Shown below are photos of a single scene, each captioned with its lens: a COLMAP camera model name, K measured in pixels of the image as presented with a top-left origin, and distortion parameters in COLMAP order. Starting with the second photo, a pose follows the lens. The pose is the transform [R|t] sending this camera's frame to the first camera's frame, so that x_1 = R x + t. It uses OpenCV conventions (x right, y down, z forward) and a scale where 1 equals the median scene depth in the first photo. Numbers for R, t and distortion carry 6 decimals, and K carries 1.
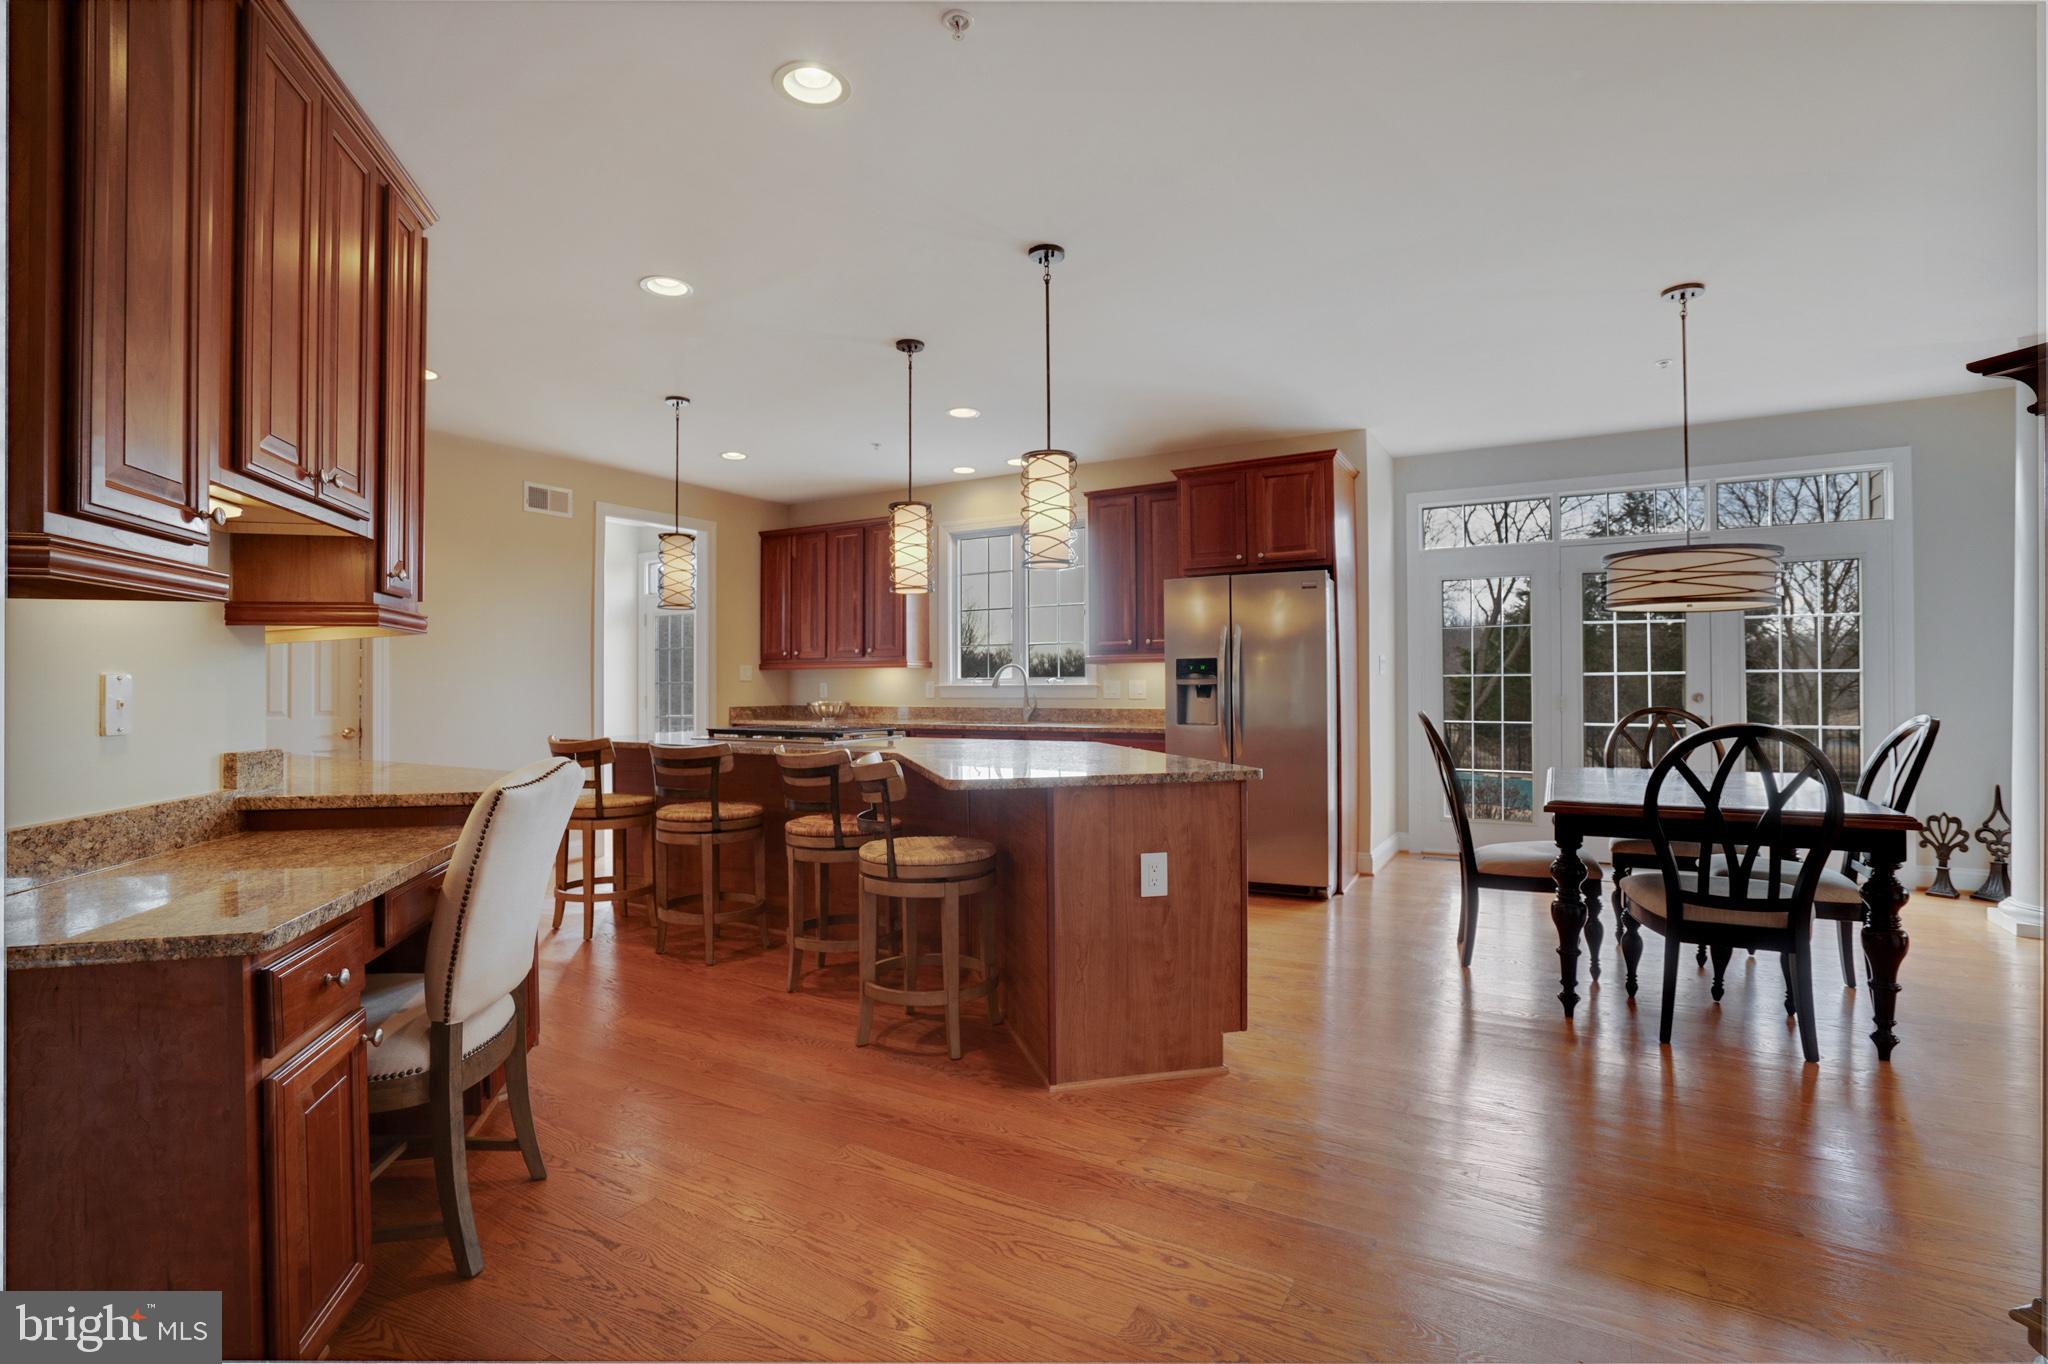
lens RADIAL K [[940.9, 0, 1029.4], [0, 940.9, 684.2], [0, 0, 1]] dist [0.019102, 0.000172]
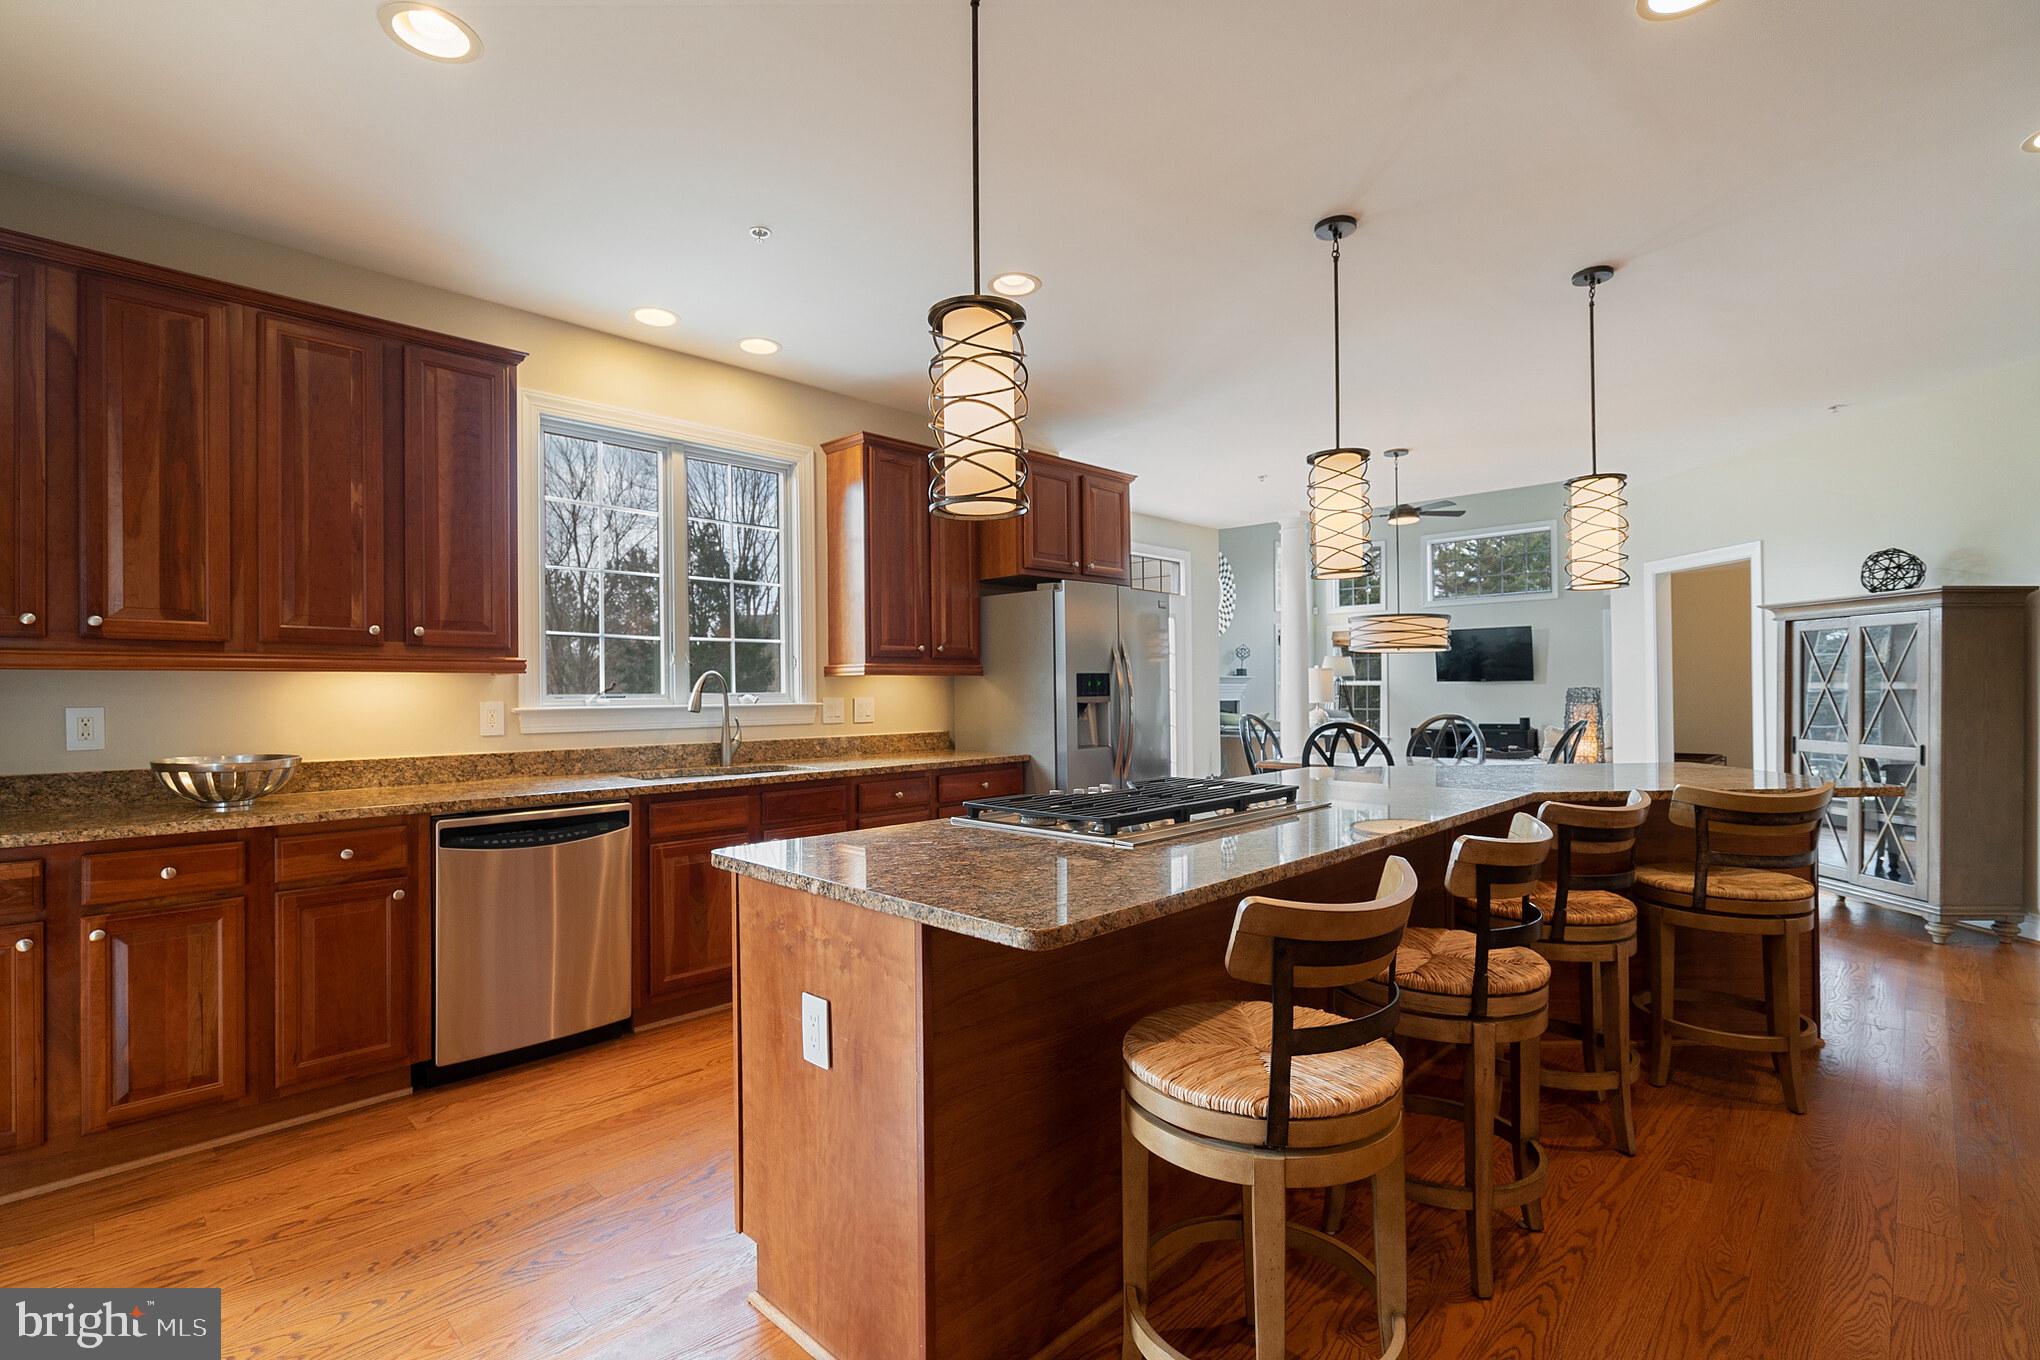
lens RADIAL K [[920.6, 0, 1027.5], [0, 920.6, 682.0], [0, 0, 1]] dist [0.001764, 0.000262]
pose [[0.250074, 0.011015, 0.968164, -0.553088], [0.004864, 0.999908, -0.012633, -0.006263], [-0.968215, 0.007868, 0.249997, 0.675006]]
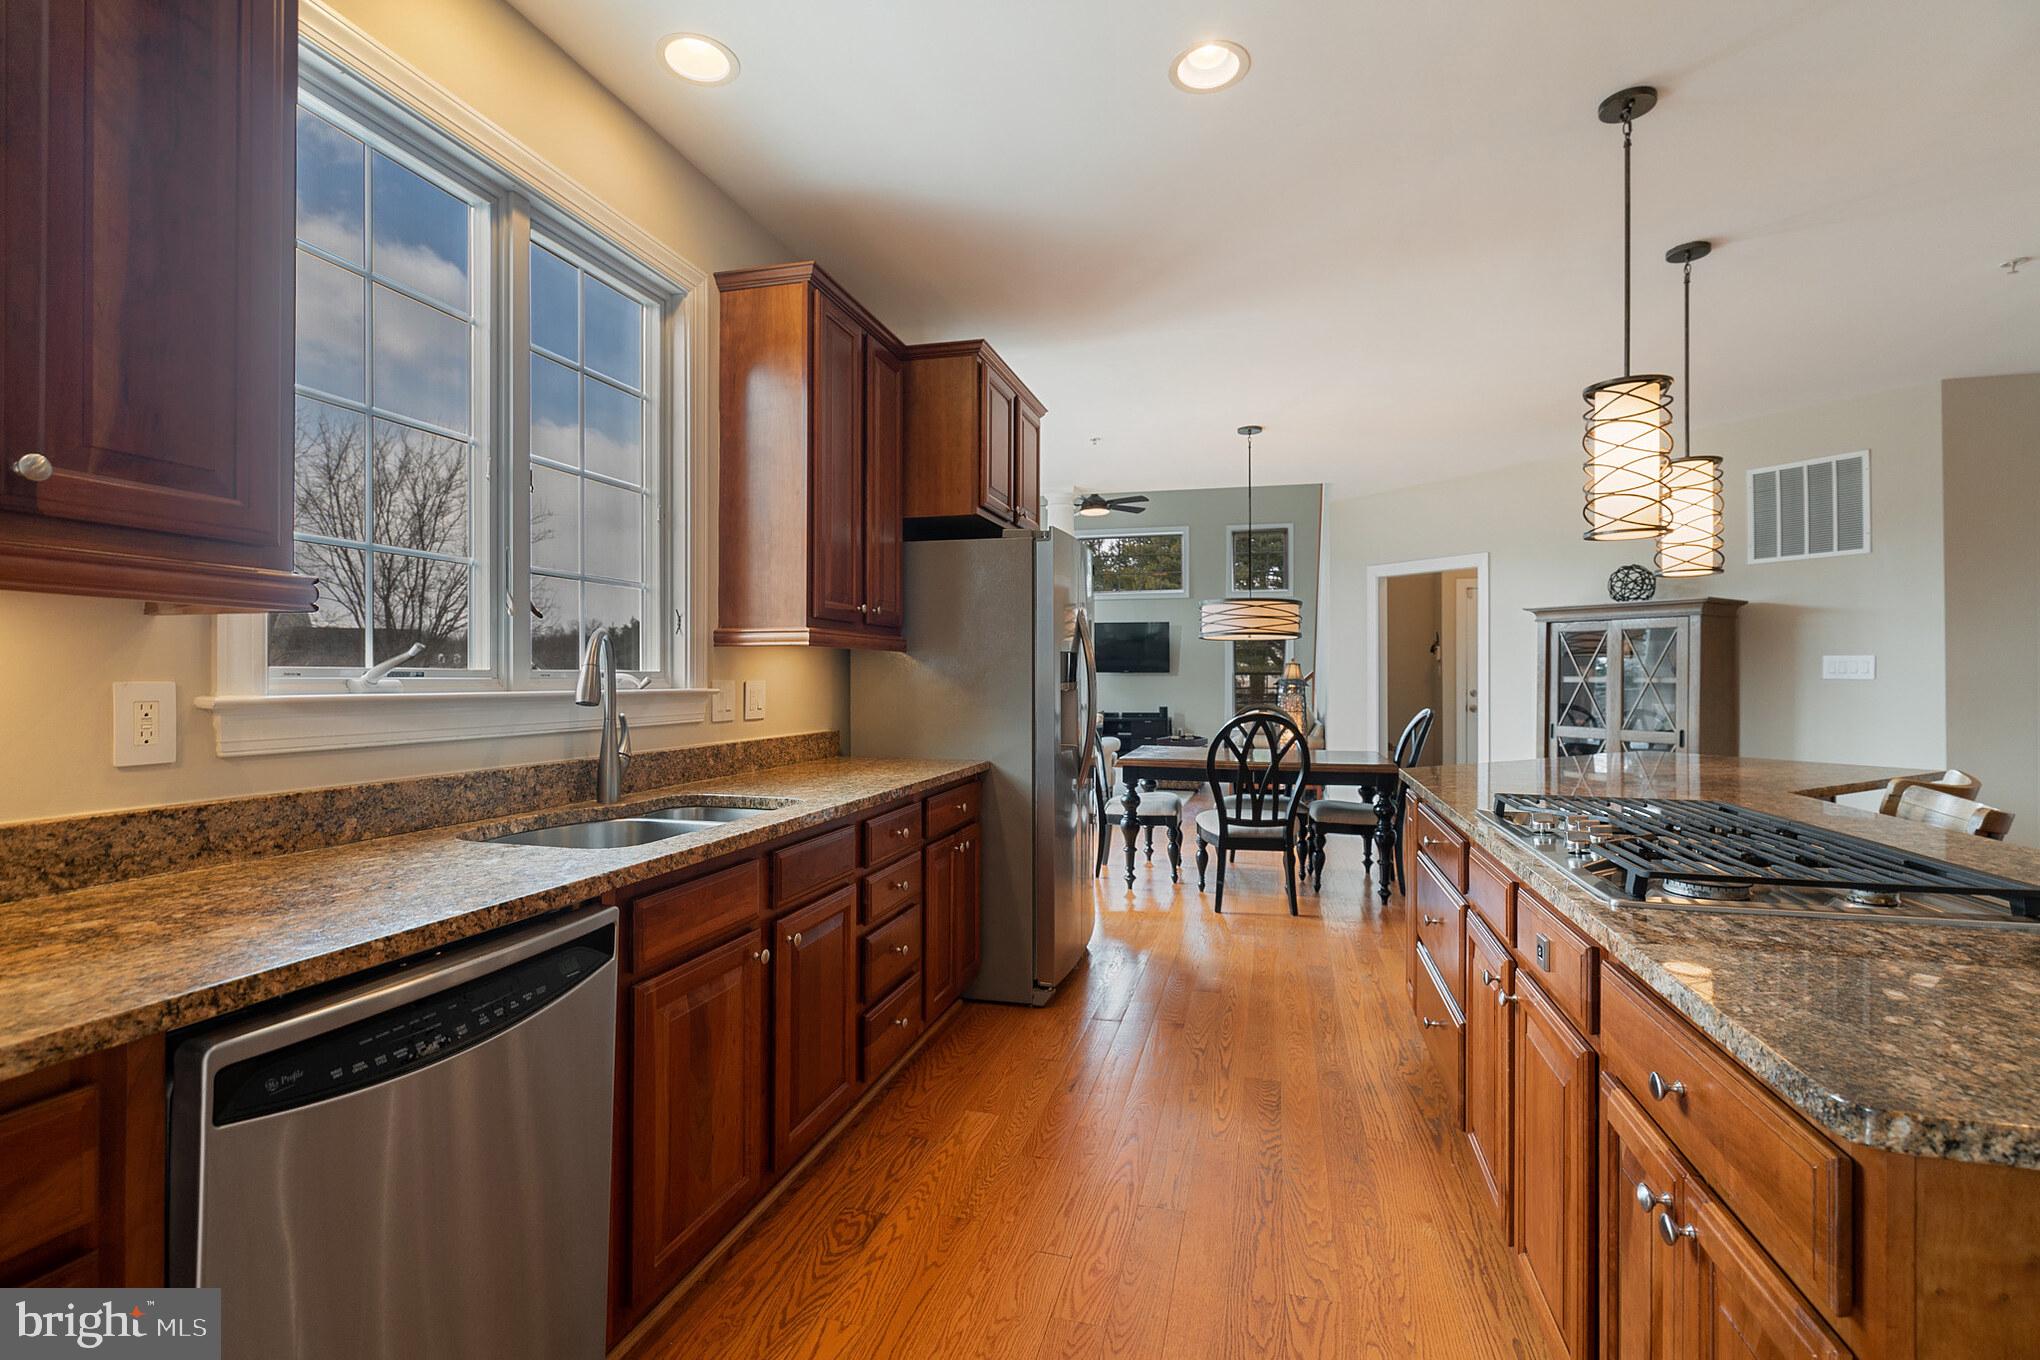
lens RADIAL K [[916.1, 0, 1020.3], [0, 916.1, 672.7], [0, 0, 1]] dist [0.003917, -0.000202]
pose [[-0.240739, 0.008449, 0.970553, -0.372078], [-0.005611, 0.999933, -0.010097, -0.003982], [-0.970574, -0.007876, -0.240676, 0.960384]]
